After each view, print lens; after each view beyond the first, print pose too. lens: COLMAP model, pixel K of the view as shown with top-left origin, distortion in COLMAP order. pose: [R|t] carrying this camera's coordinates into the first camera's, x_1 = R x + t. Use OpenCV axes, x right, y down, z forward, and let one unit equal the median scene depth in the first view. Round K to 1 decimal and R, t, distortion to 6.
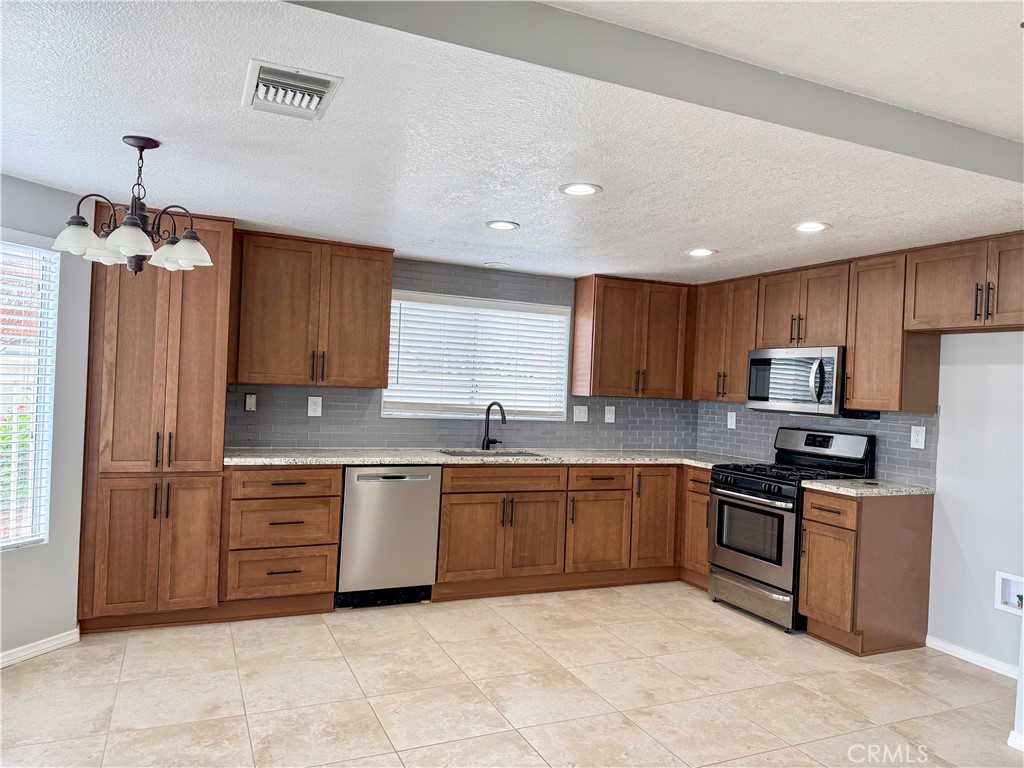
lens RADIAL K [[731.9, 0, 512.0], [0, 731.9, 384.0], [0, 0, 1]] dist [0.073101, -0.088277]
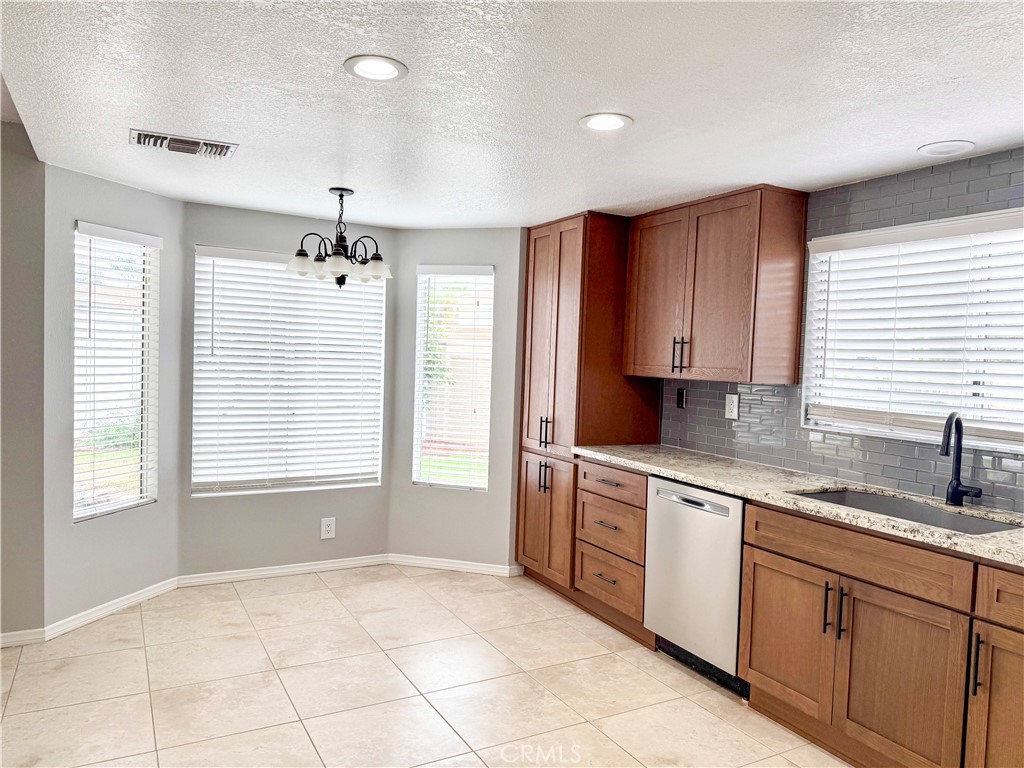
lens RADIAL K [[731.9, 0, 512.0], [0, 731.9, 384.0], [0, 0, 1]] dist [0.073101, -0.088277]
pose [[0.073290, 0.003305, -0.997305, 0.596679], [-0.028064, 0.999605, 0.001250, 0.014590], [0.996916, 0.027897, 0.073353, 0.811322]]
